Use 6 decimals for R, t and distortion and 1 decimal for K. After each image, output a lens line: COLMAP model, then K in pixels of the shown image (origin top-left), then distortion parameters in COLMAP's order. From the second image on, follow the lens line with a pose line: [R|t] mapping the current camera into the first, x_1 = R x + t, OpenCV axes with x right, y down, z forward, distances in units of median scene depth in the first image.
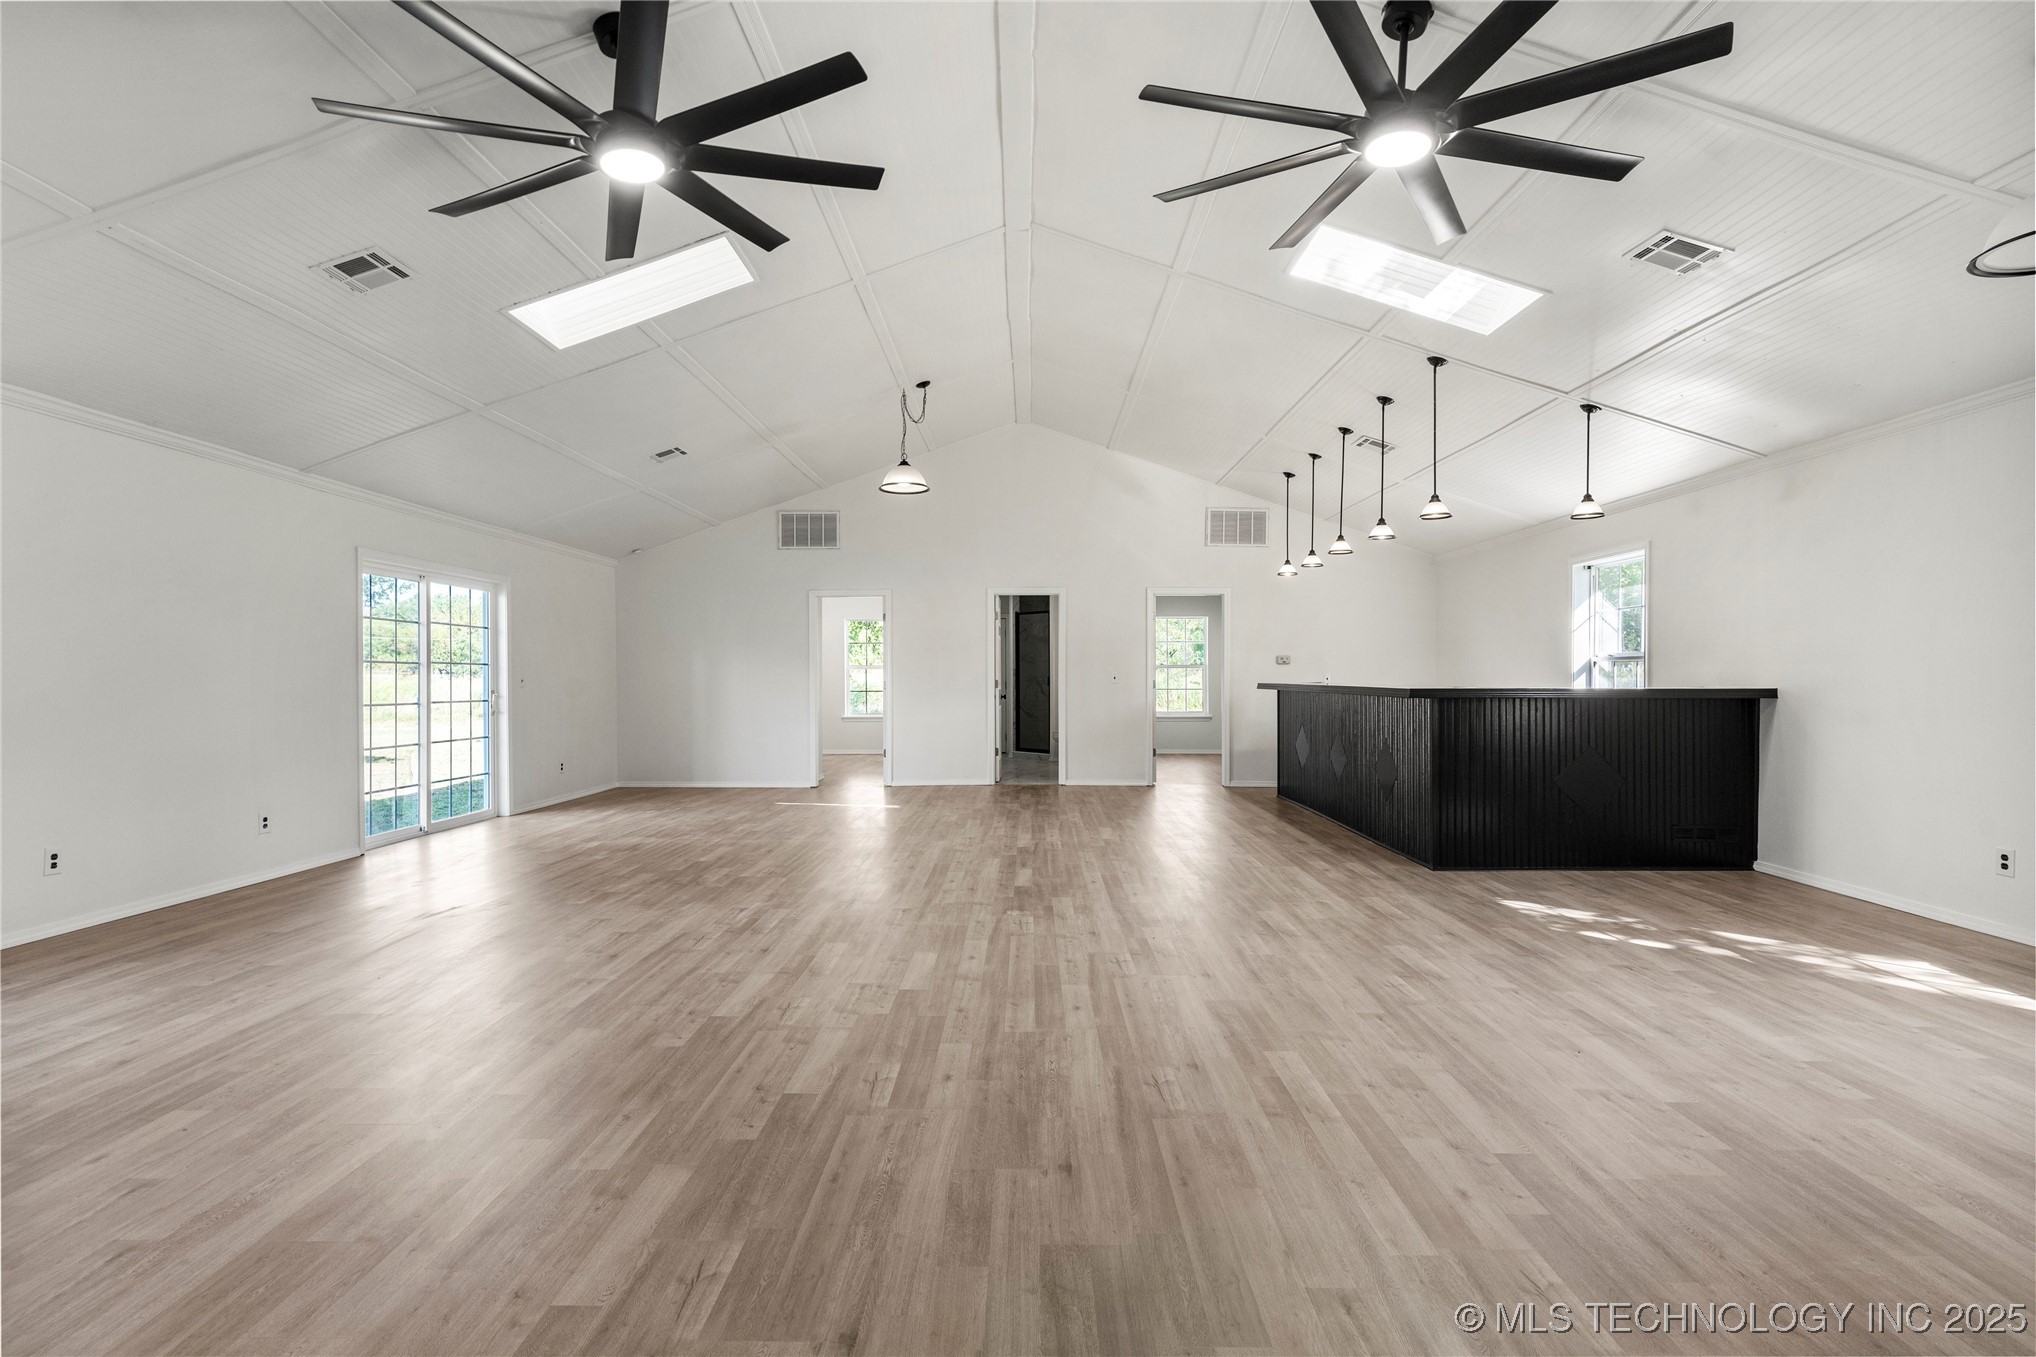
lens RADIAL K [[959.7, 0, 1012.0], [0, 959.7, 680.1], [0, 0, 1]] dist [0.002323, 0.000340]
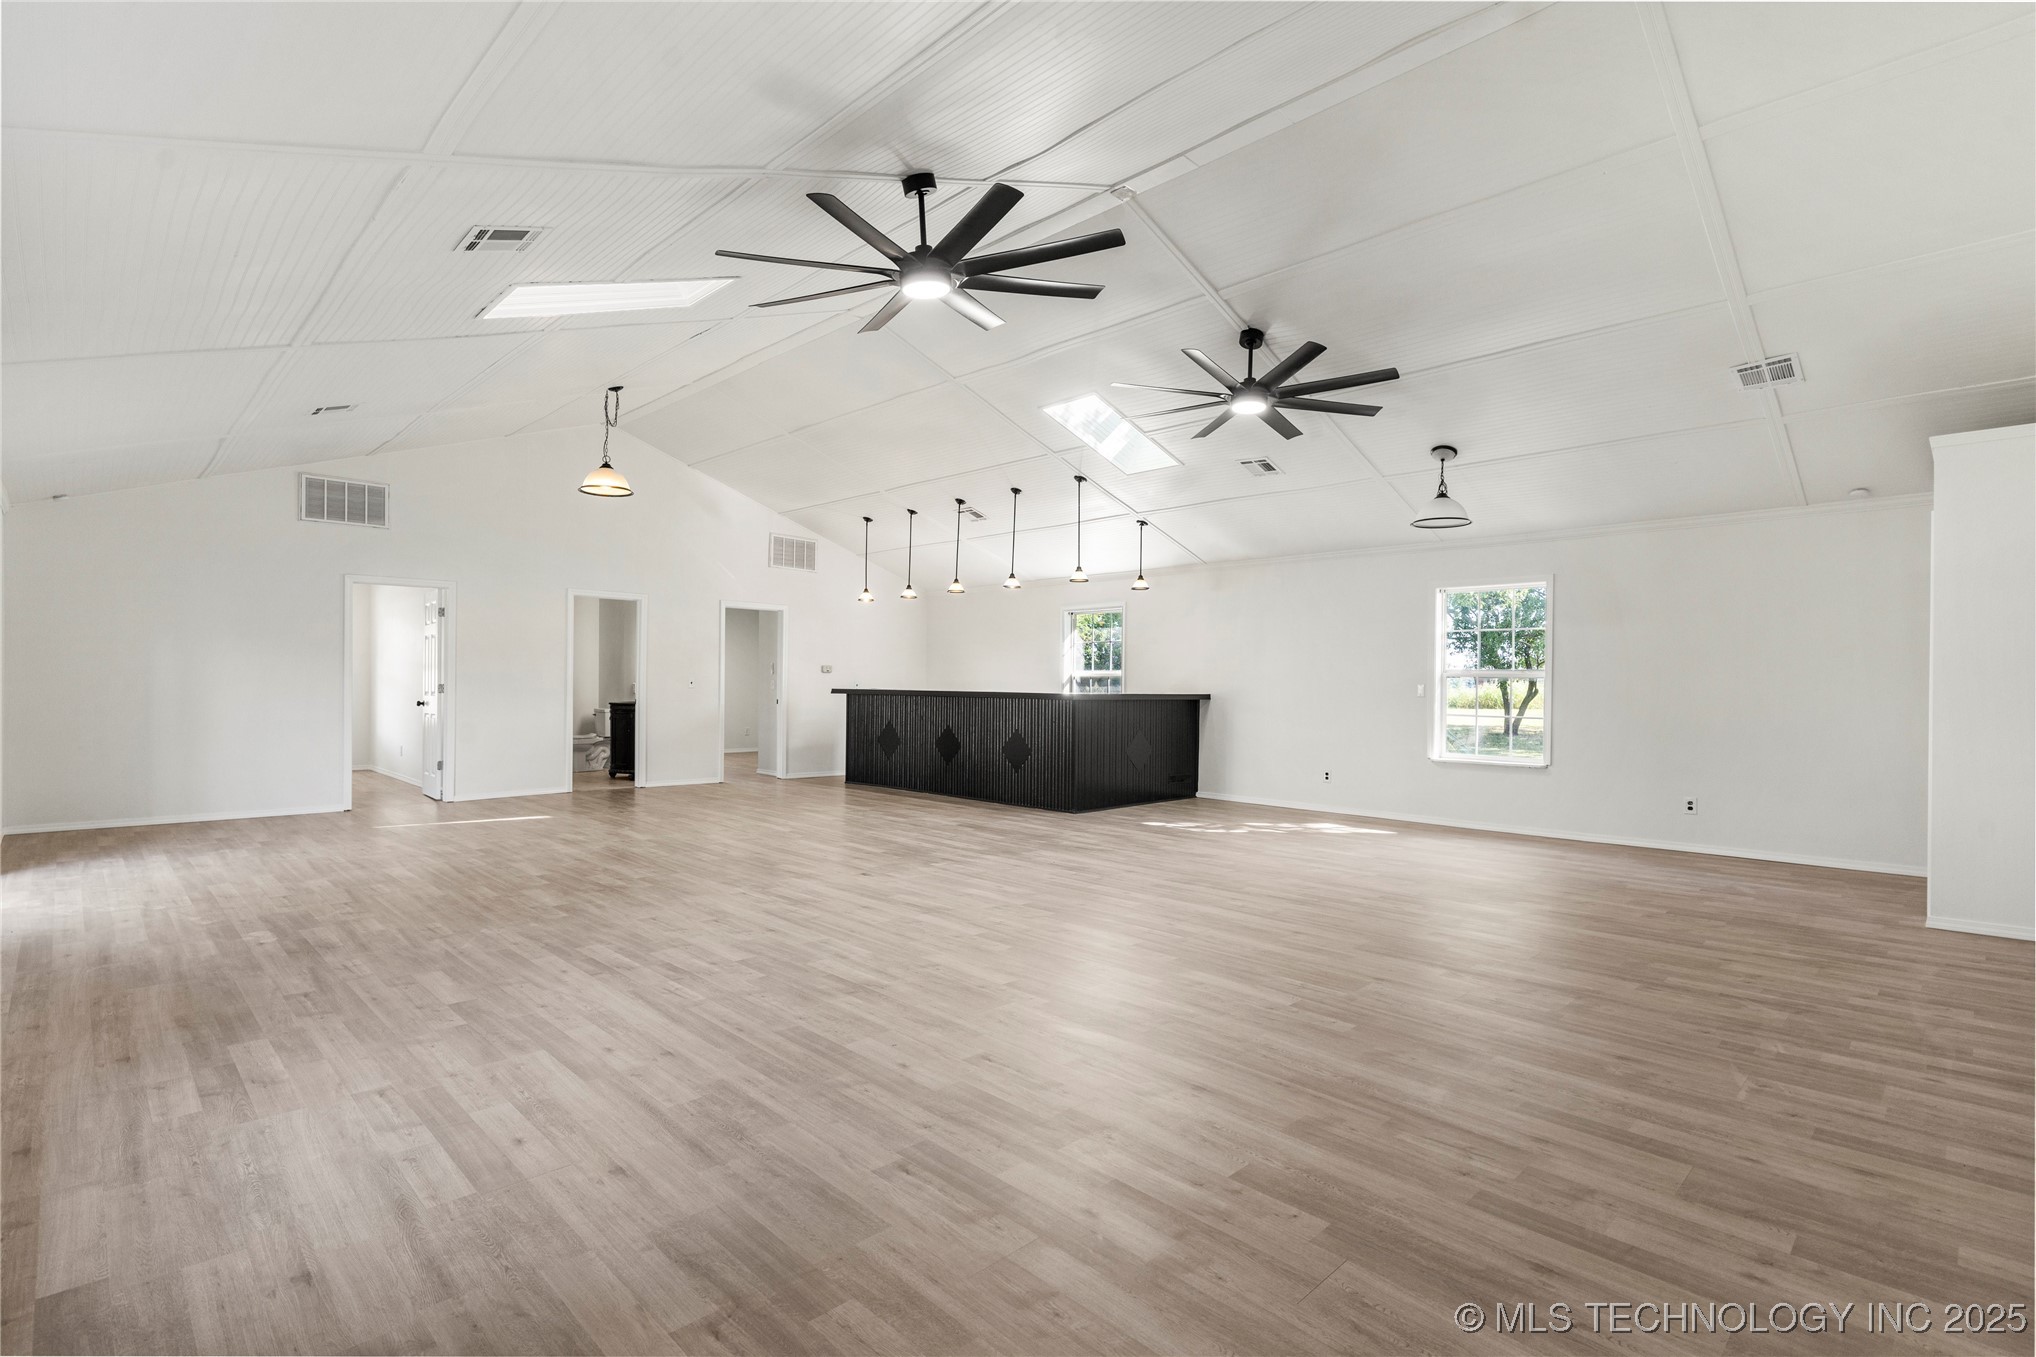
lens RADIAL K [[959.7, 0, 1009.3], [0, 959.7, 685.4], [0, 0, 1]] dist [0.002323, 0.000340]
pose [[0.705571, 0.007462, 0.708600, -0.554361], [-0.009185, 0.999957, -0.001385, -0.001357], [-0.708579, -0.005531, 0.705609, 0.002129]]
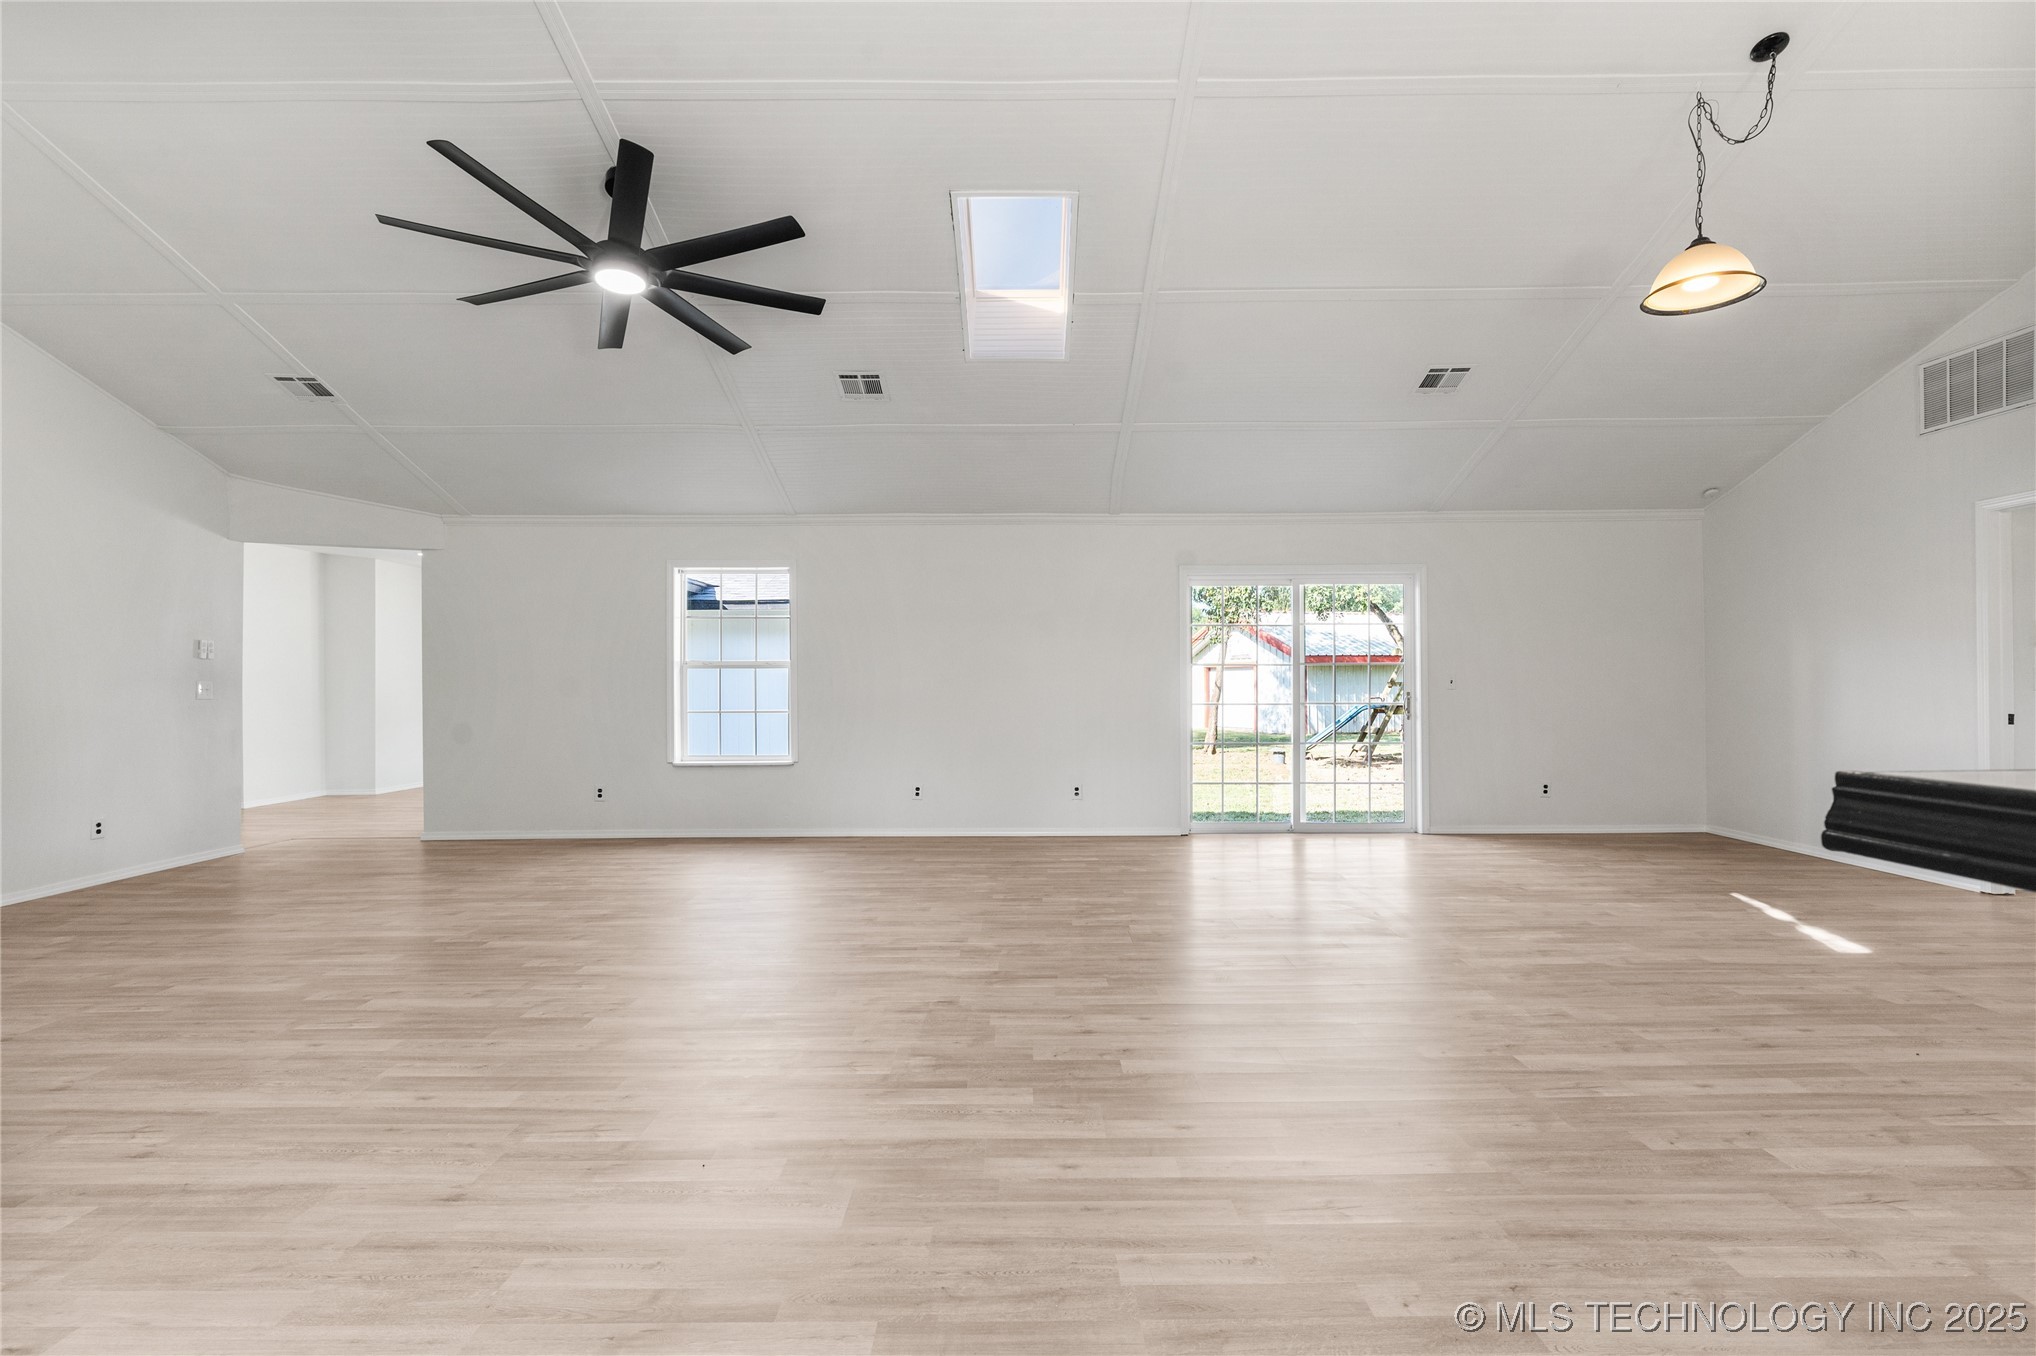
lens RADIAL K [[959.7, 0, 1004.0], [0, 959.7, 689.7], [0, 0, 1]] dist [0.002323, 0.000340]
pose [[0.017048, 0.009774, -0.999807, 0.401186], [0.003771, 0.999944, 0.009840, -0.002642], [0.999848, -0.003938, 0.017010, 0.674658]]
